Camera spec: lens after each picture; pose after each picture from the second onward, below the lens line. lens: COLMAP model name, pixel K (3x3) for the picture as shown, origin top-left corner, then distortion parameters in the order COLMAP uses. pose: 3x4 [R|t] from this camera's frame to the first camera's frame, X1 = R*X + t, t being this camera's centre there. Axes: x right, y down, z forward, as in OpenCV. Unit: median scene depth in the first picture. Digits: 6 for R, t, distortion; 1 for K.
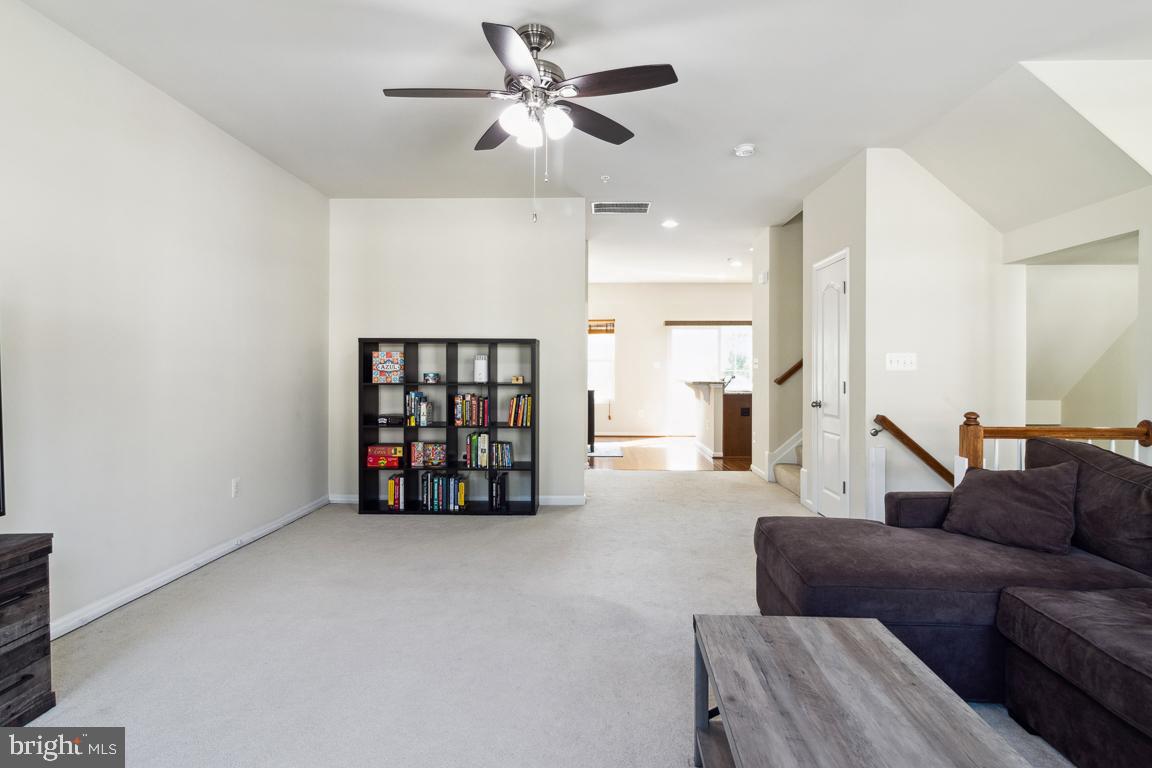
lens RADIAL K [[648.6, 0, 576.5], [0, 648.6, 378.3], [0, 0, 1]] dist [0.000179, 0.000048]
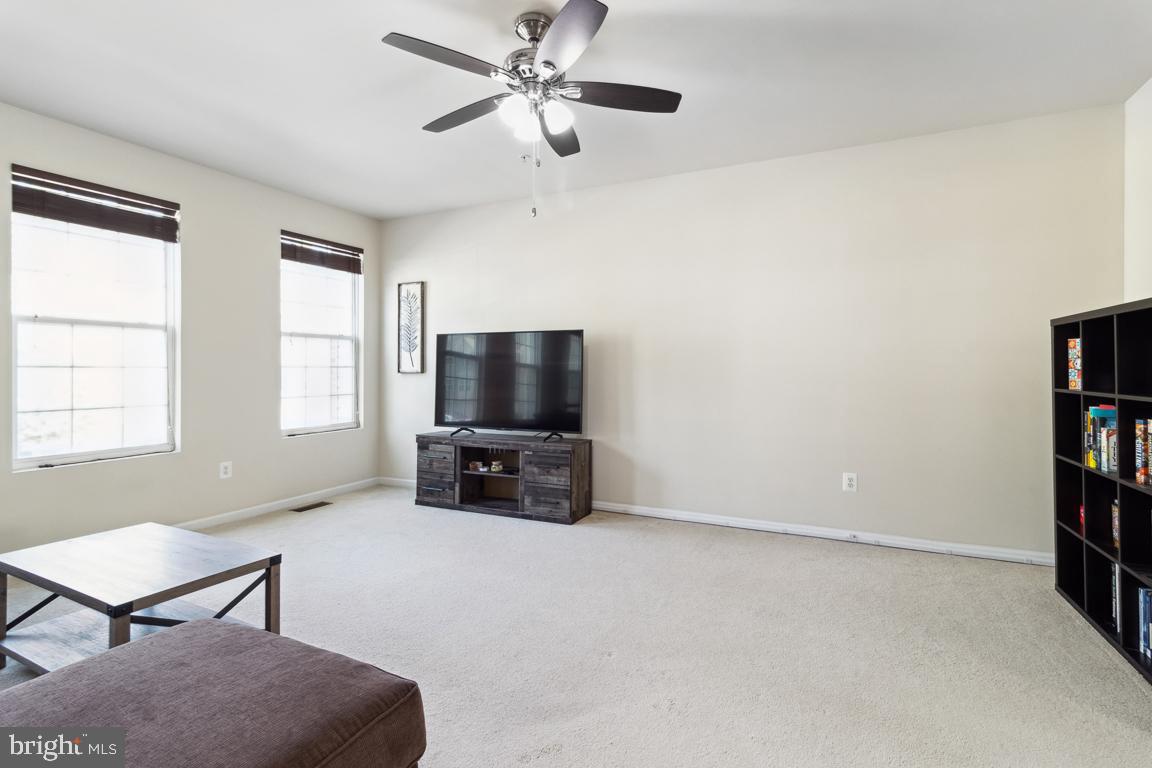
lens RADIAL K [[535.5, 0, 573.9], [0, 535.5, 375.1], [0, 0, 1]] dist [-0.005110, -0.000098]
pose [[-0.427576, 0.010315, -0.903920, 0.572937], [-0.009837, 0.999823, 0.016062, -0.016039], [0.903926, 0.015759, -0.427399, 1.266922]]
